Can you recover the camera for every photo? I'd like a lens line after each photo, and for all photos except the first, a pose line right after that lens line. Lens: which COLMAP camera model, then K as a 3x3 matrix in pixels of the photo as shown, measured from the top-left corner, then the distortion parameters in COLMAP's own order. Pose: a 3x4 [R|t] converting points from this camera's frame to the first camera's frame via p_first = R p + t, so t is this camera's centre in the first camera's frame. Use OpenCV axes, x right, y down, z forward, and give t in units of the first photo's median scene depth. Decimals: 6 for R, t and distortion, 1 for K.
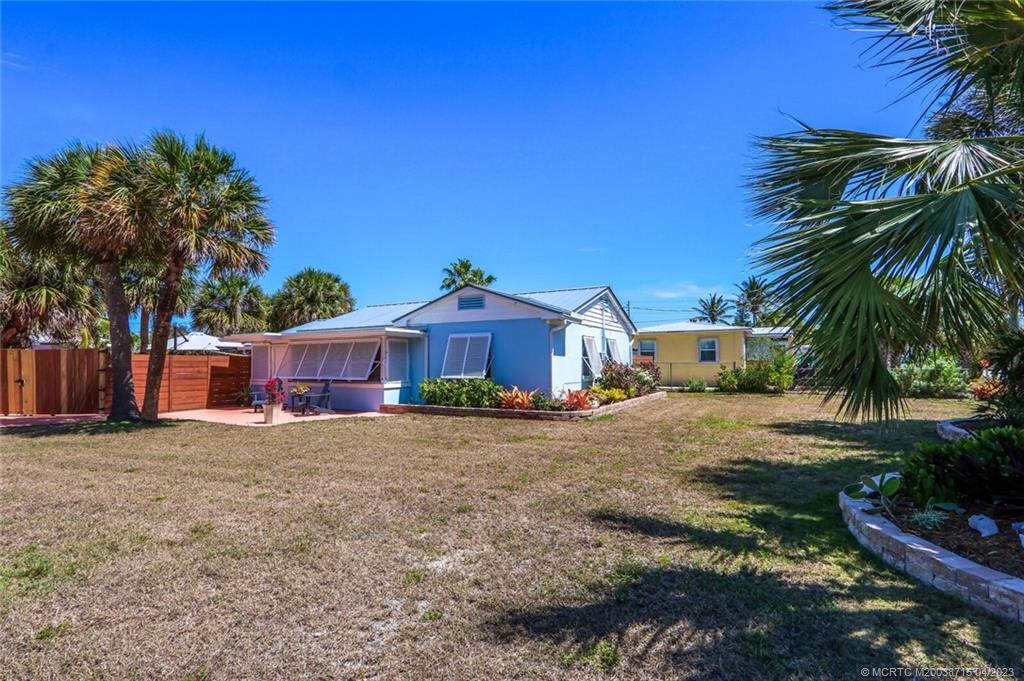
lens RADIAL K [[482.5, 0, 504.2], [0, 482.5, 342.4], [0, 0, 1]] dist [-0.020724, -0.000451]
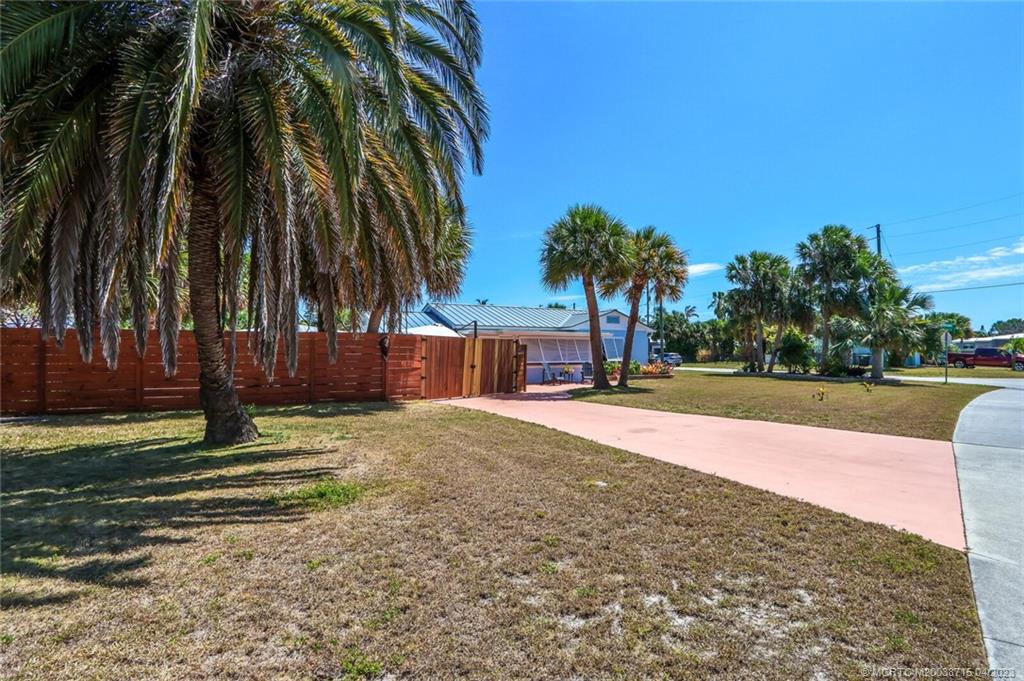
lens RADIAL K [[494.9, 0, 506.7], [0, 494.9, 343.2], [0, 0, 1]] dist [-0.025207, 0.000089]
pose [[0.568232, 0.022412, 0.822563, -1.723702], [-0.036924, 0.999317, -0.001721, 0.023903], [-0.822039, -0.029395, 0.568671, 0.241914]]
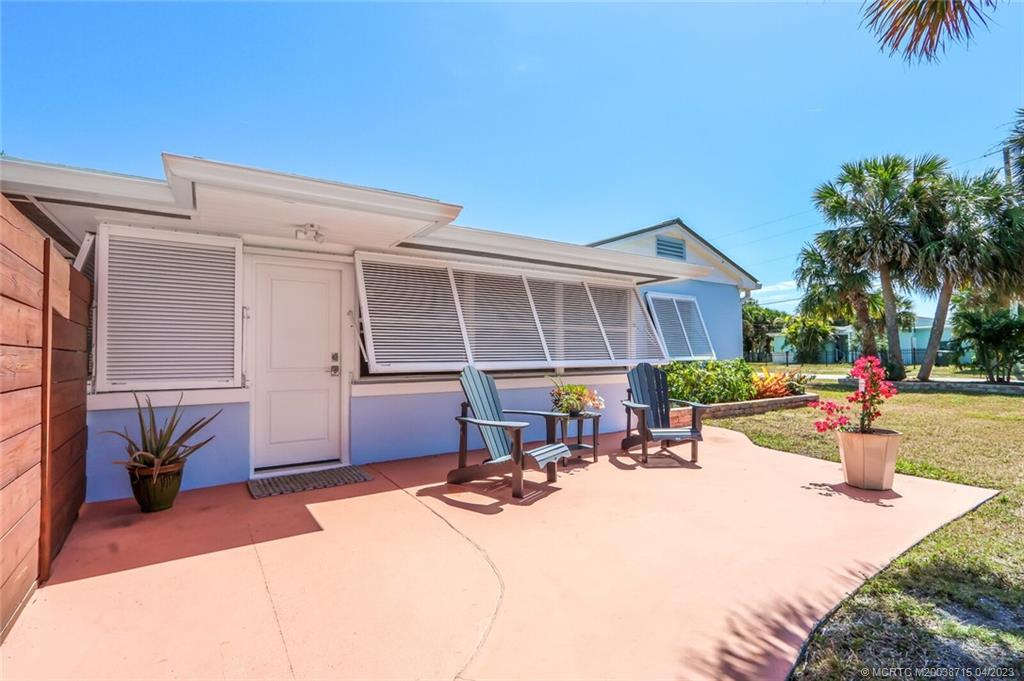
lens RADIAL K [[482.5, 0, 511.9], [0, 482.5, 339.5], [0, 0, 1]] dist [-0.020724, -0.000451]
pose [[0.473451, 0.038495, 0.879978, -0.706299], [-0.024742, 0.999232, -0.030400, 0.065447], [-0.880472, -0.007380, 0.474040, 0.816960]]
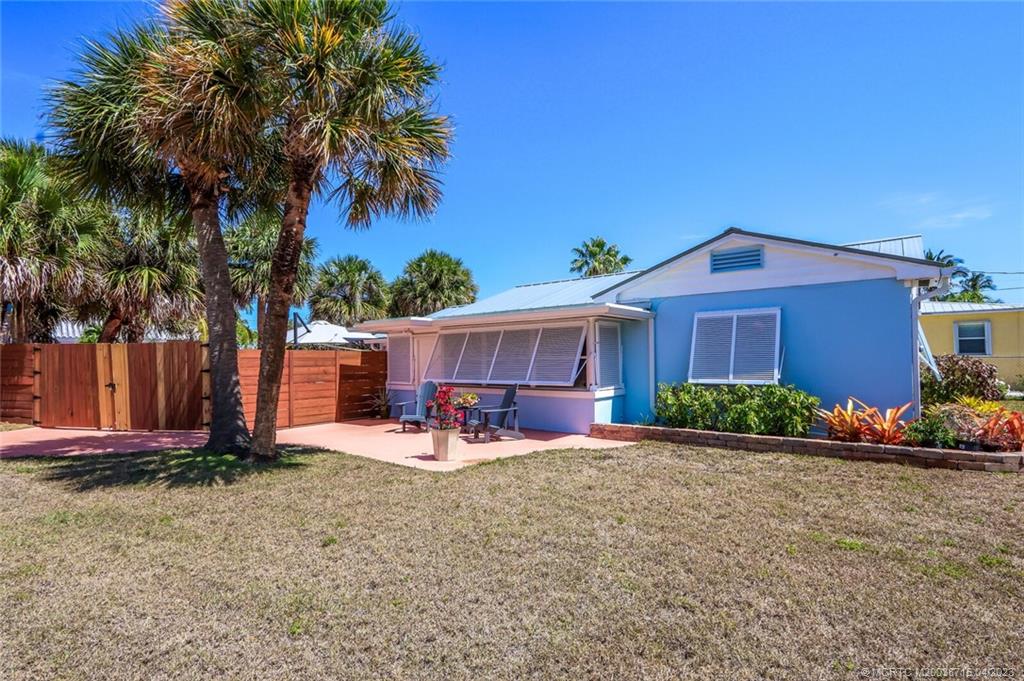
lens RADIAL K [[494.9, 0, 507.8], [0, 494.9, 346.8], [0, 0, 1]] dist [-0.025207, 0.000089]
pose [[0.982445, -0.008883, -0.186343, -0.222109], [0.012509, 0.999754, 0.018297, 0.011753], [0.186134, -0.020306, 0.982314, 0.309283]]
